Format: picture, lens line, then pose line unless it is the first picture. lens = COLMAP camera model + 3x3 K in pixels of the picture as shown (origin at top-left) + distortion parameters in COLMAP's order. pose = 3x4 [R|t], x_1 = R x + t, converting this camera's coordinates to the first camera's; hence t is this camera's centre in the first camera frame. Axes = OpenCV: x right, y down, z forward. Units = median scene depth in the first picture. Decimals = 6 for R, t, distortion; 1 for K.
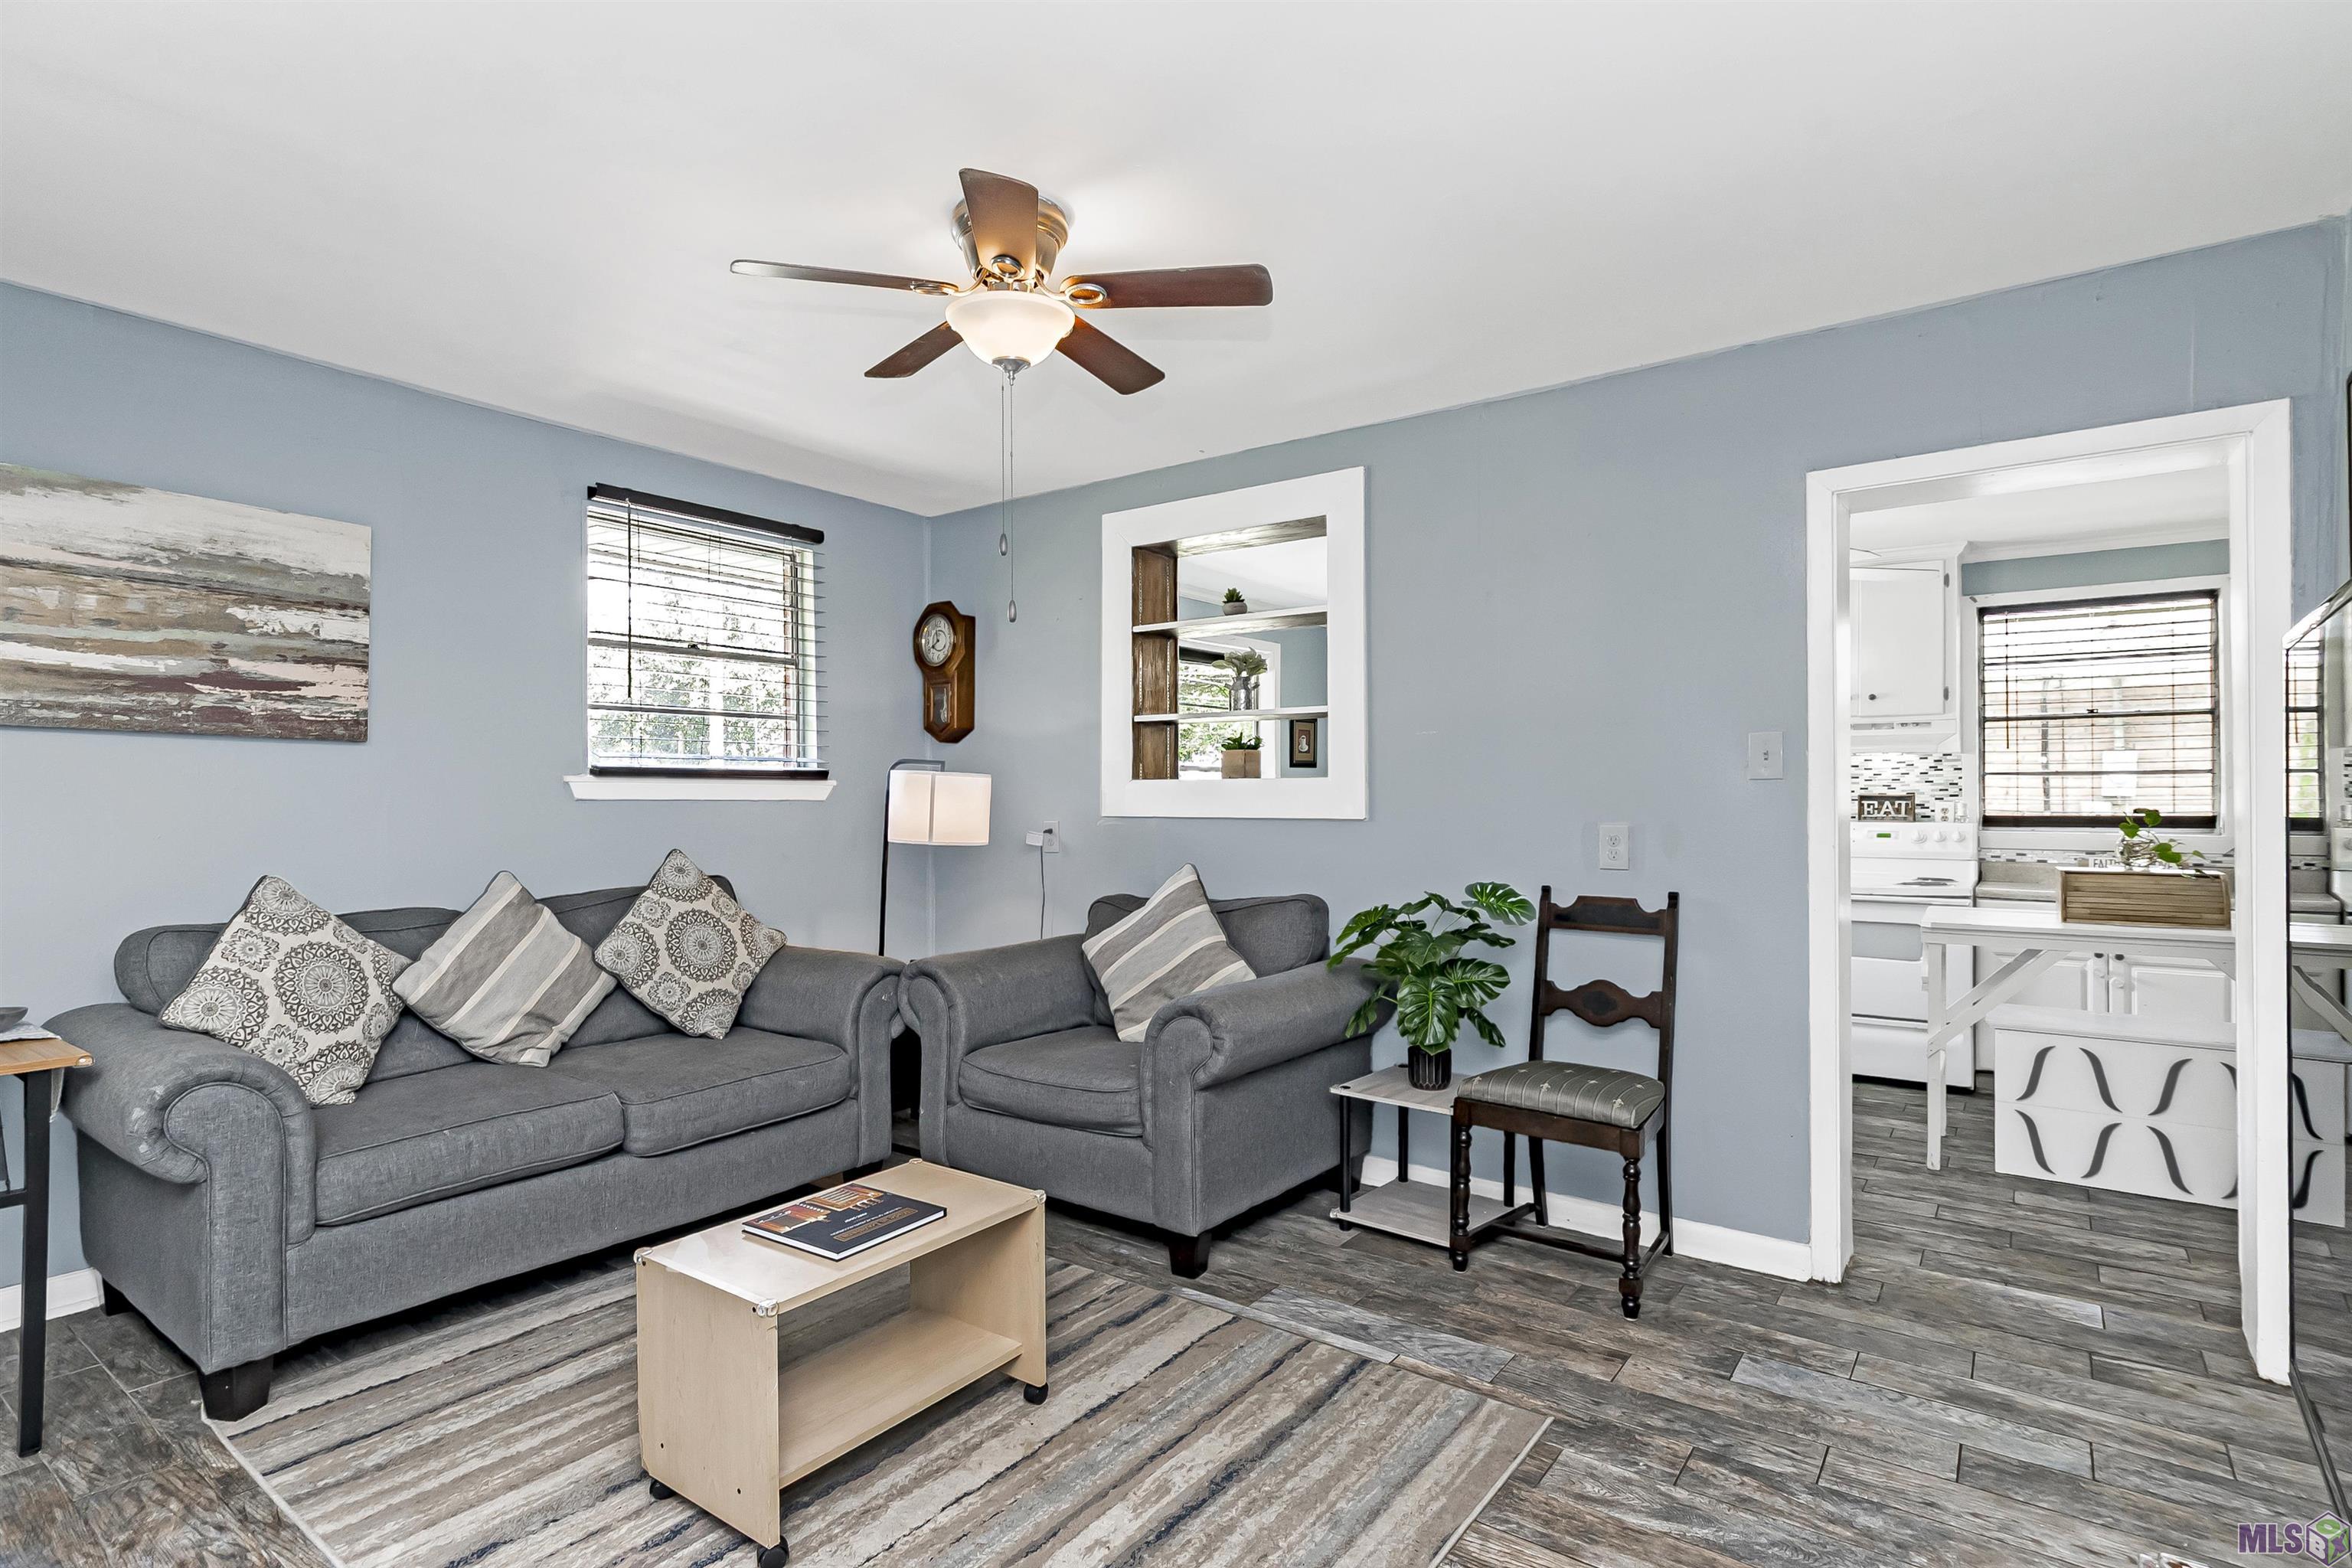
lens RADIAL K [[1150.1, 0, 1170.5], [0, 1150.1, 789.5], [0, 0, 1]] dist [0.003532, 0.000186]
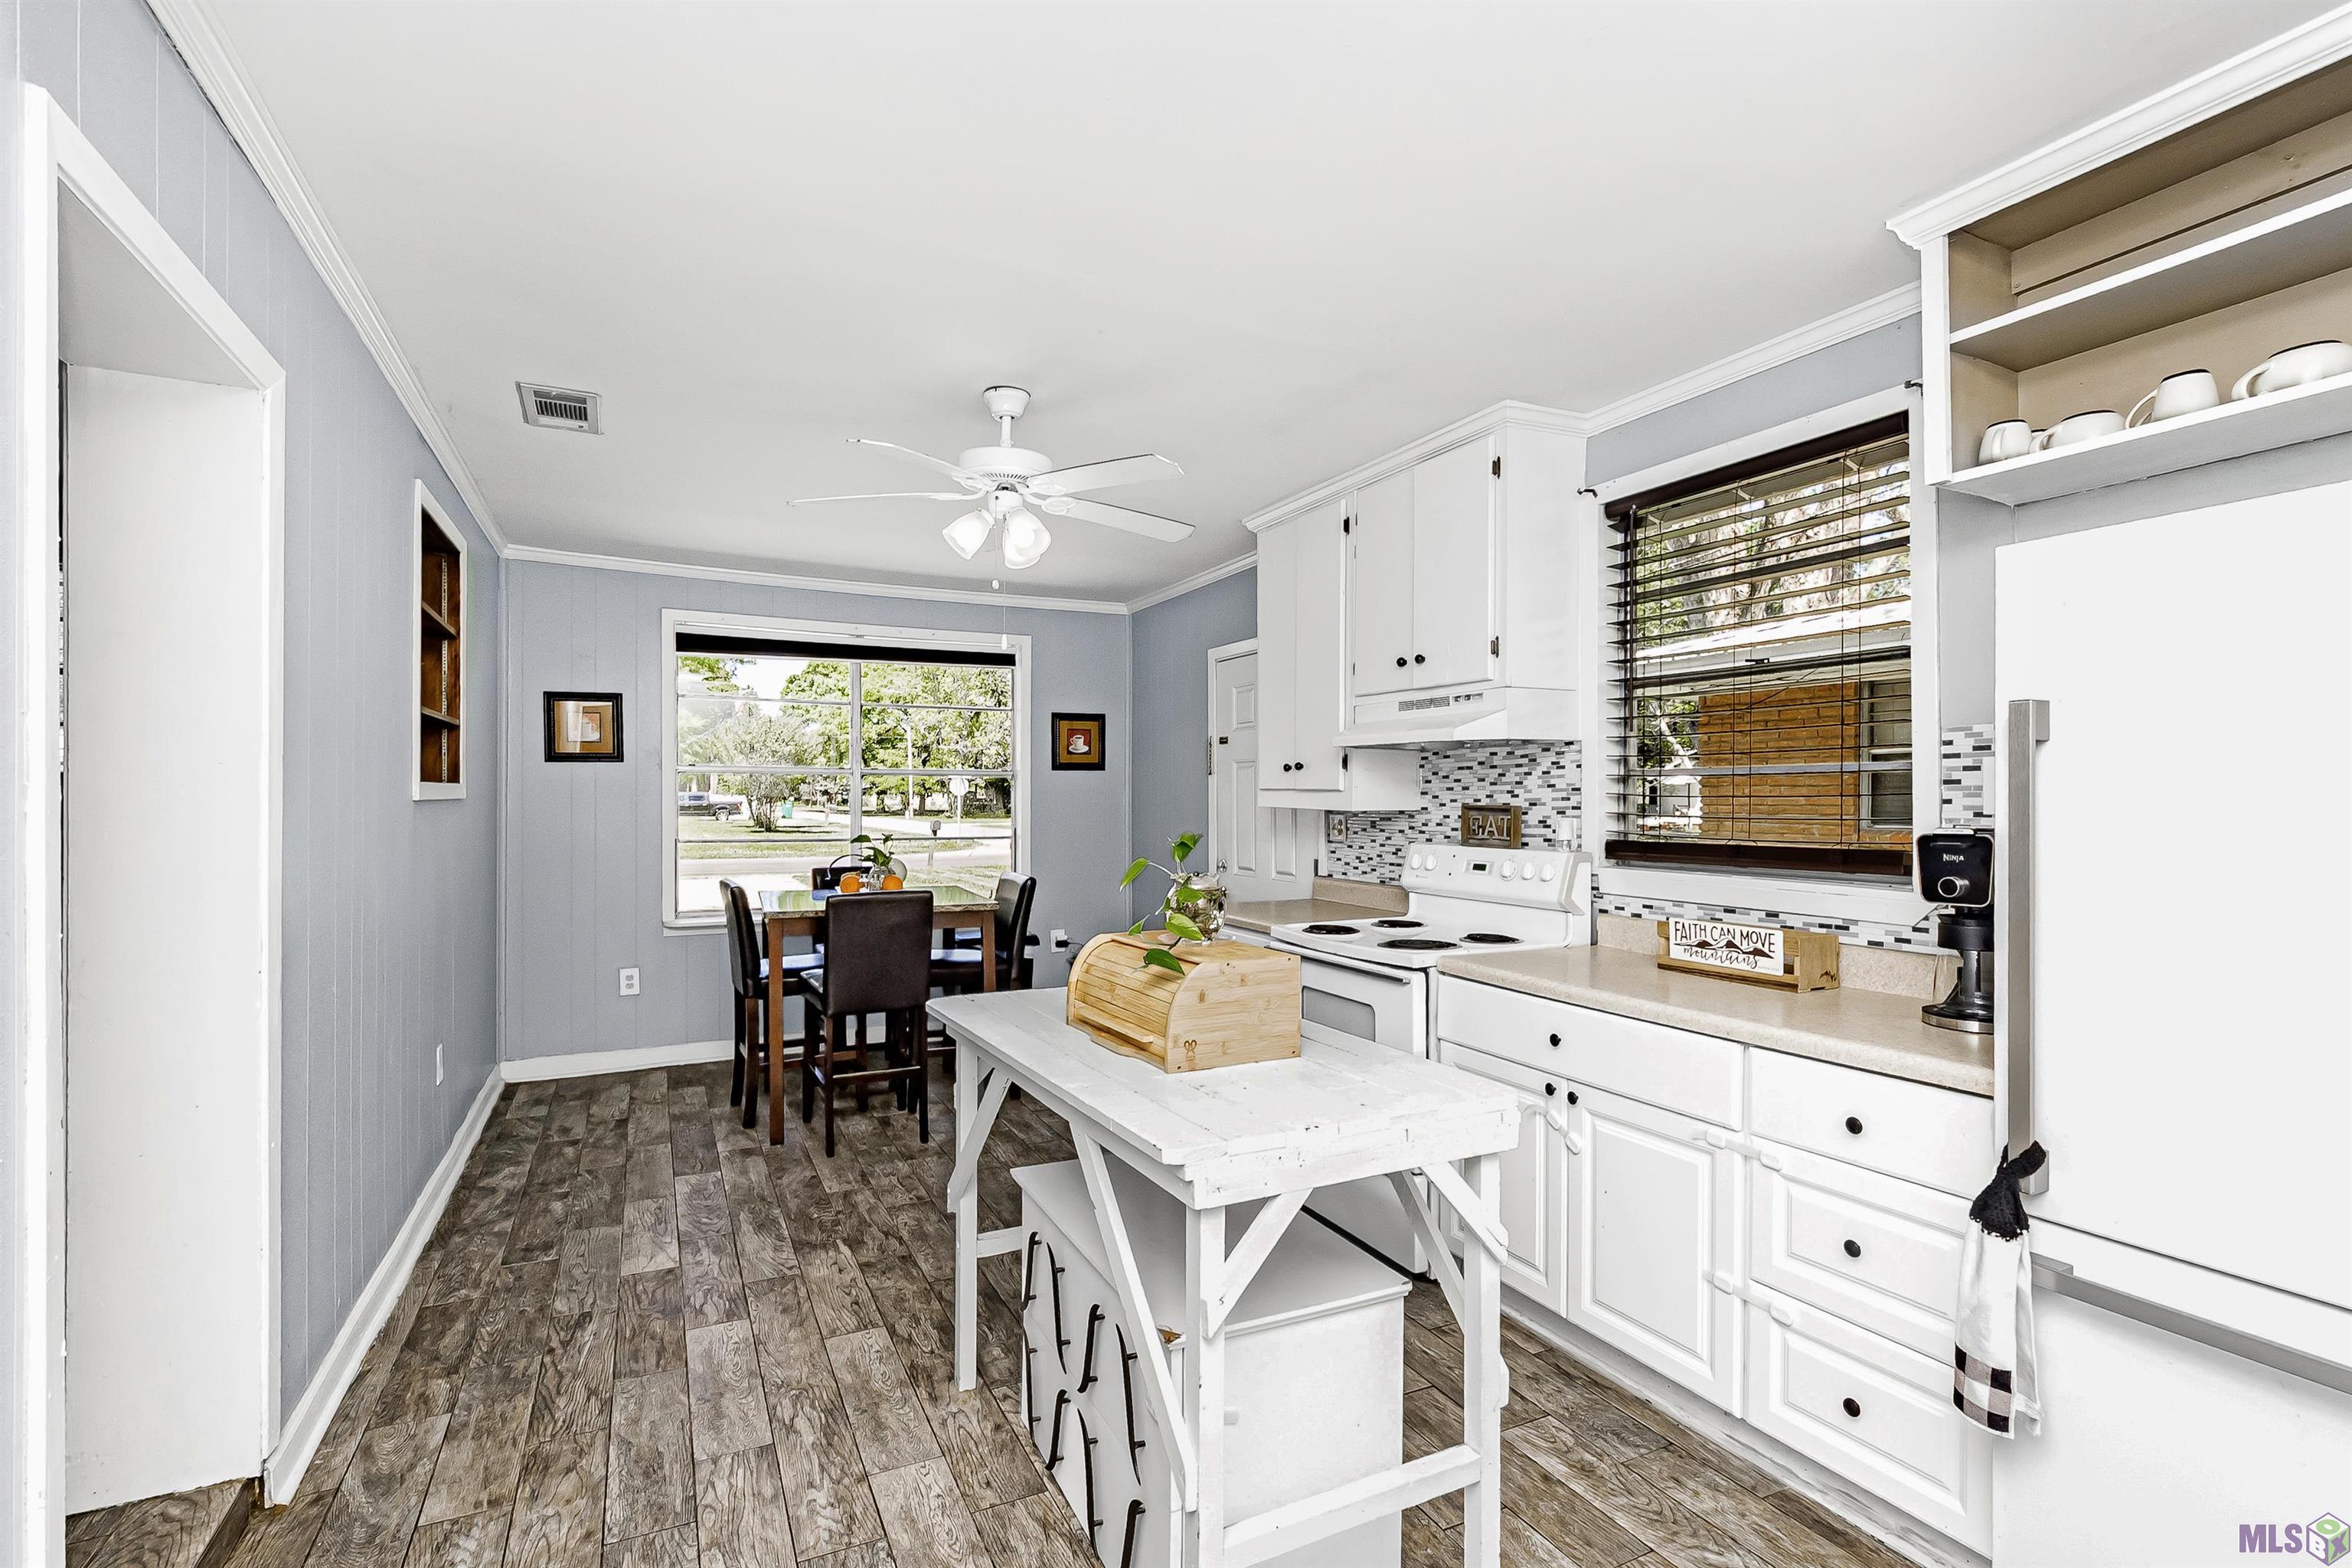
lens RADIAL K [[1087.5, 0, 1187.7], [0, 1087.5, 792.8], [0, 0, 1]] dist [-0.000739, 0.000065]
pose [[0.892739, 0.001027, -0.450574, 0.751118], [-0.000952, 0.999999, 0.000393, -0.002997], [0.450574, 0.000078, 0.892739, 0.369094]]
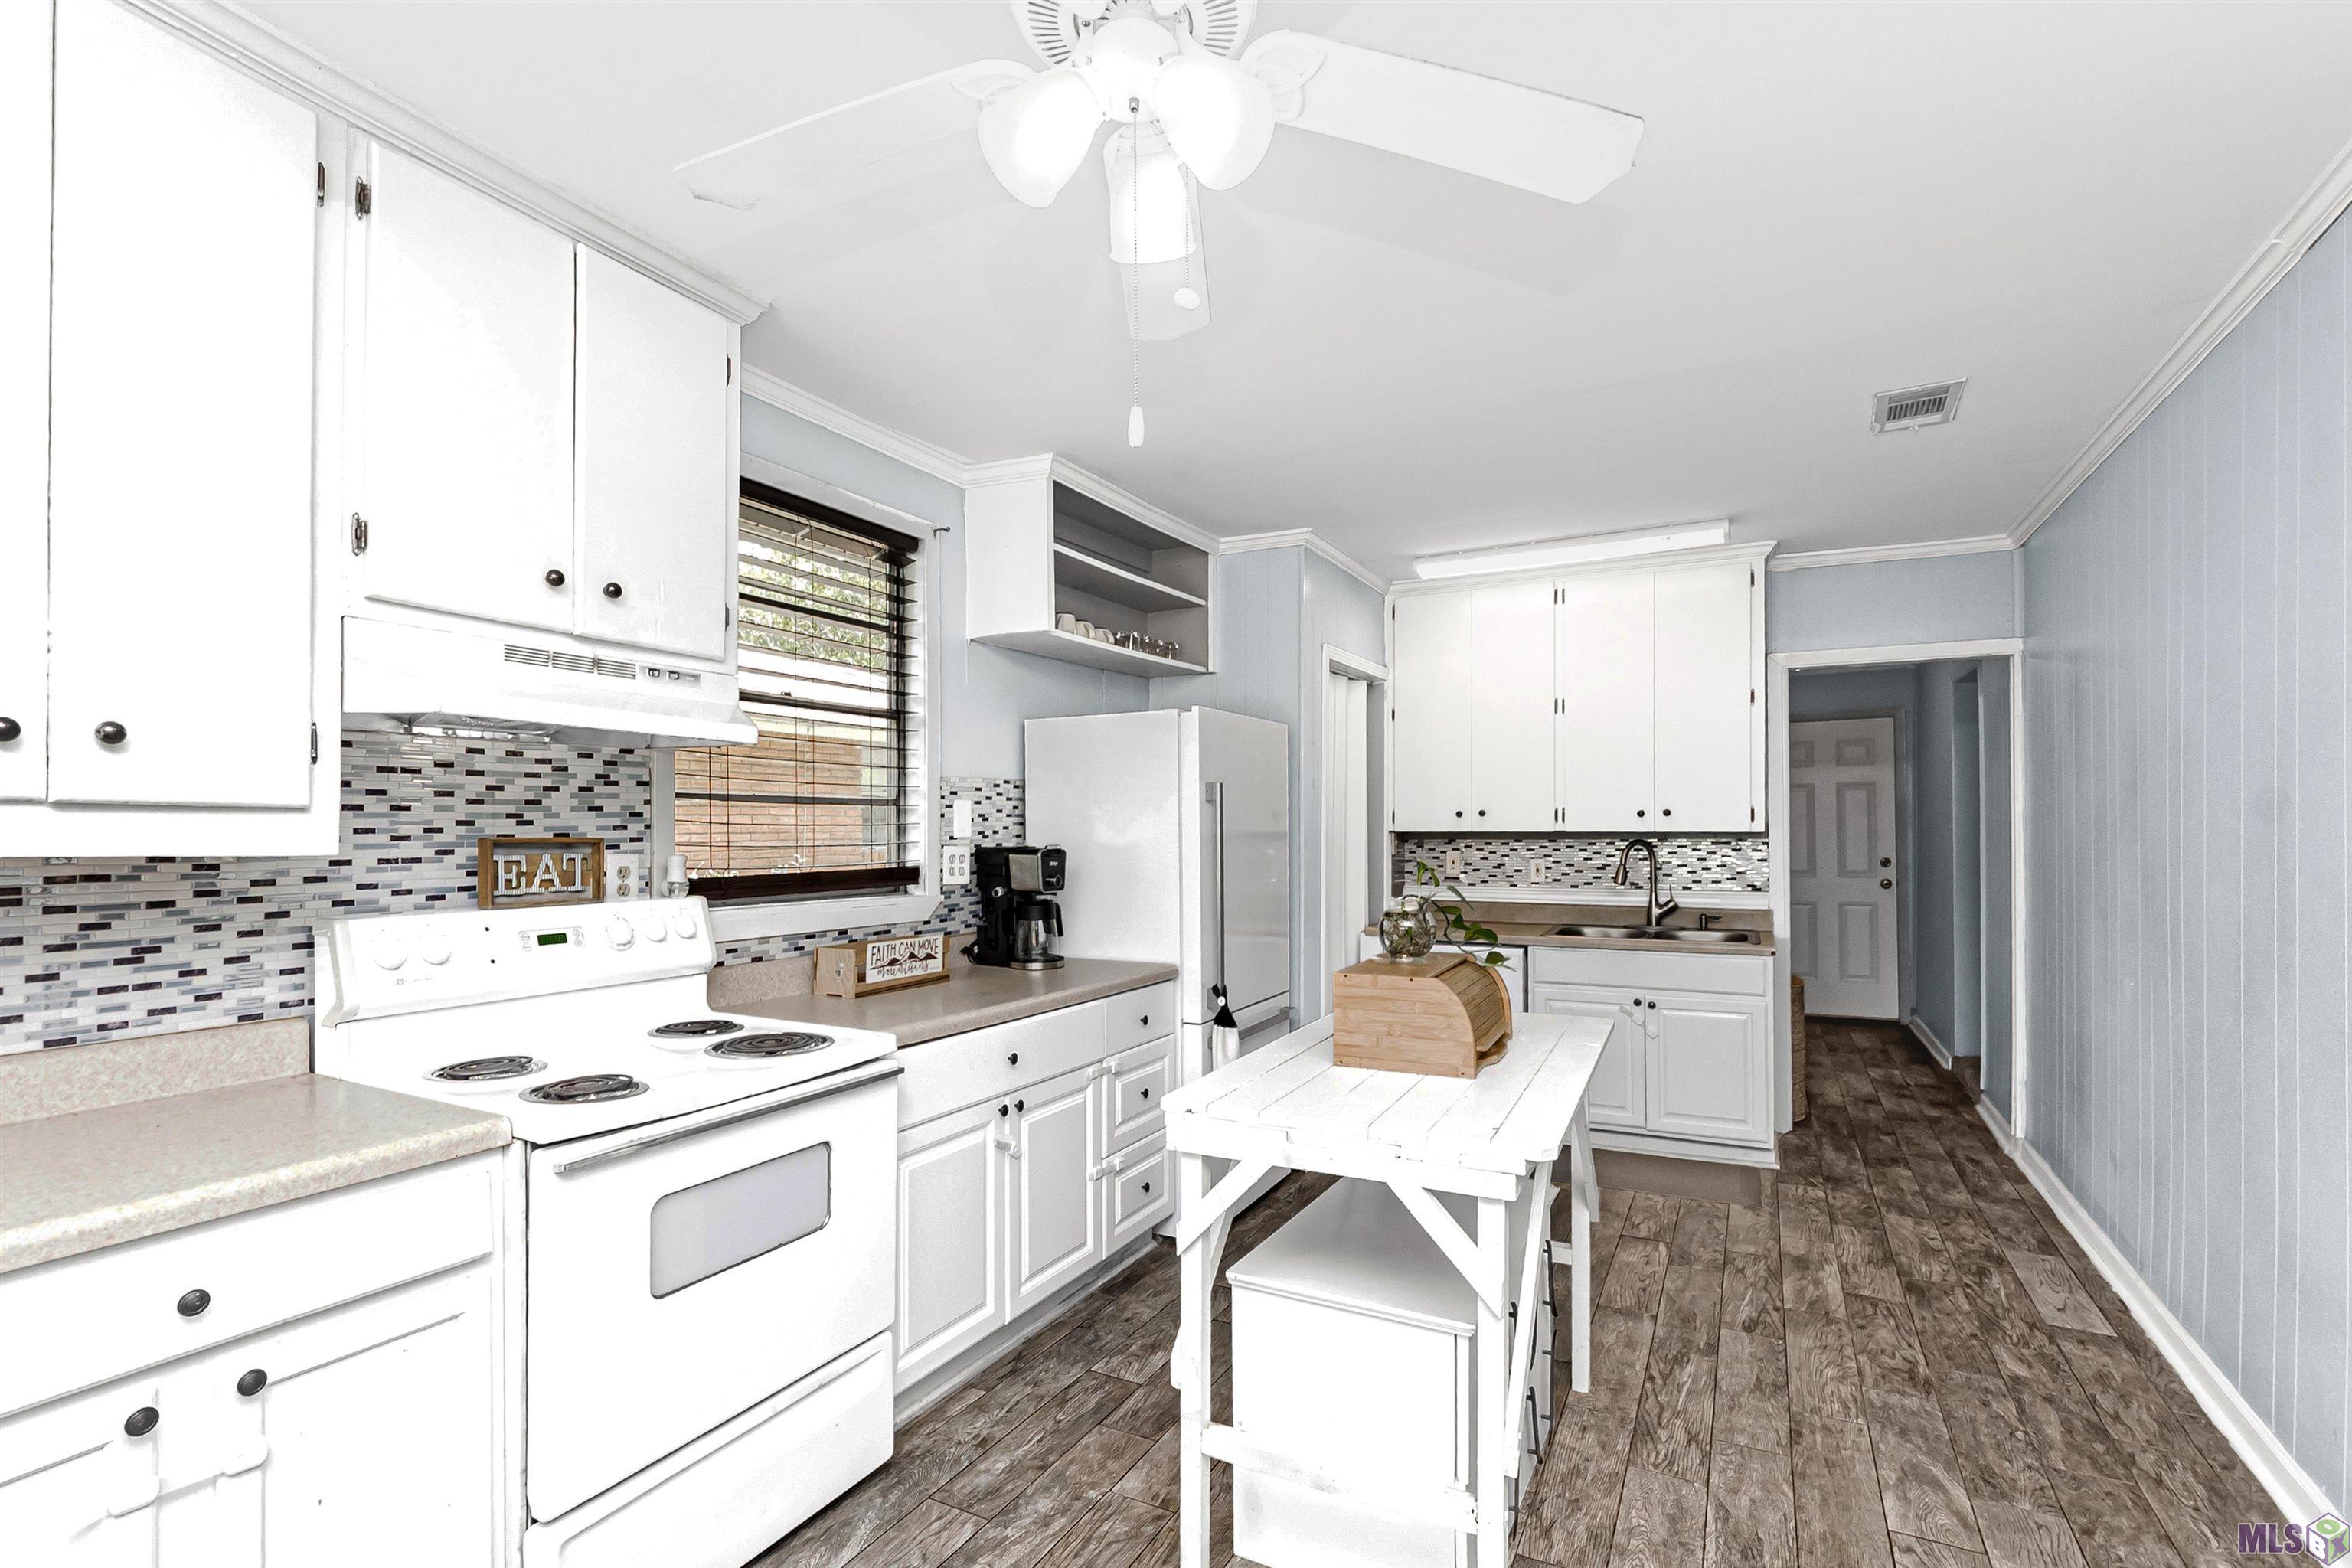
lens RADIAL K [[1087.5, 0, 1180.0], [0, 1087.5, 824.9], [0, 0, 1]] dist [-0.000739, 0.000065]
pose [[-0.151557, 0.006085, 0.988430, 0.208466], [-0.002194, 0.999977, -0.006493, 0.001667], [-0.988446, -0.003152, -0.151540, 0.840583]]
